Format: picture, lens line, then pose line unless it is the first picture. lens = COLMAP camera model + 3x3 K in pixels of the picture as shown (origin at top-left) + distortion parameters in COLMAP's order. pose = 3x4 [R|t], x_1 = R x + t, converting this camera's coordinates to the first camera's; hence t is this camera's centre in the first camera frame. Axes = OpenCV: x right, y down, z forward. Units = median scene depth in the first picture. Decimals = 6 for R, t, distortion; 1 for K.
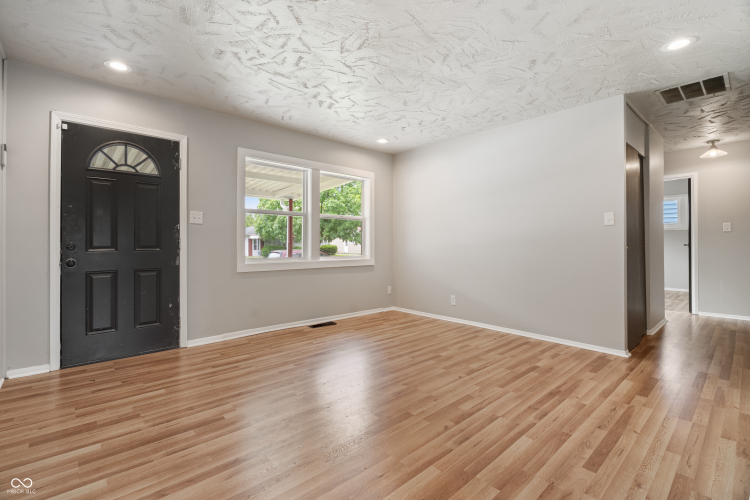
lens RADIAL K [[351.4, 0, 386.1], [0, 351.4, 251.8], [0, 0, 1]] dist [-0.039637, 0.018805]
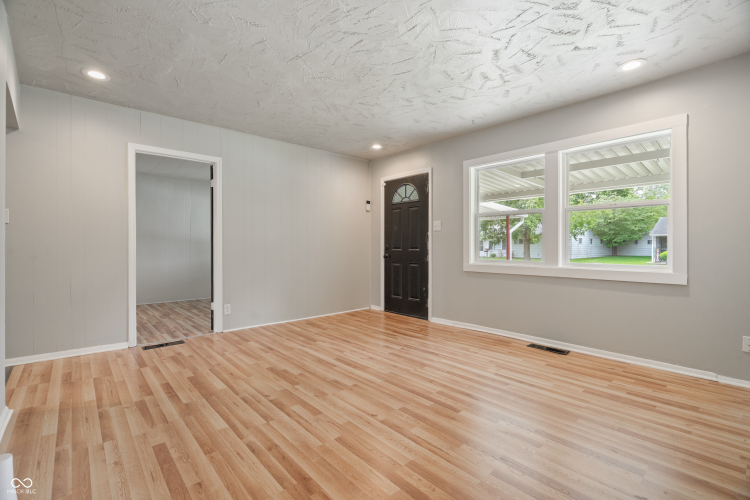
lens RADIAL K [[351.4, 0, 386.1], [0, 351.4, 251.8], [0, 0, 1]] dist [-0.039637, 0.018805]
pose [[-0.021307, 0.024585, -0.999471, 1.068550], [-0.029974, 0.999233, 0.025218, -0.038562], [0.999324, 0.030495, -0.020554, 1.104058]]
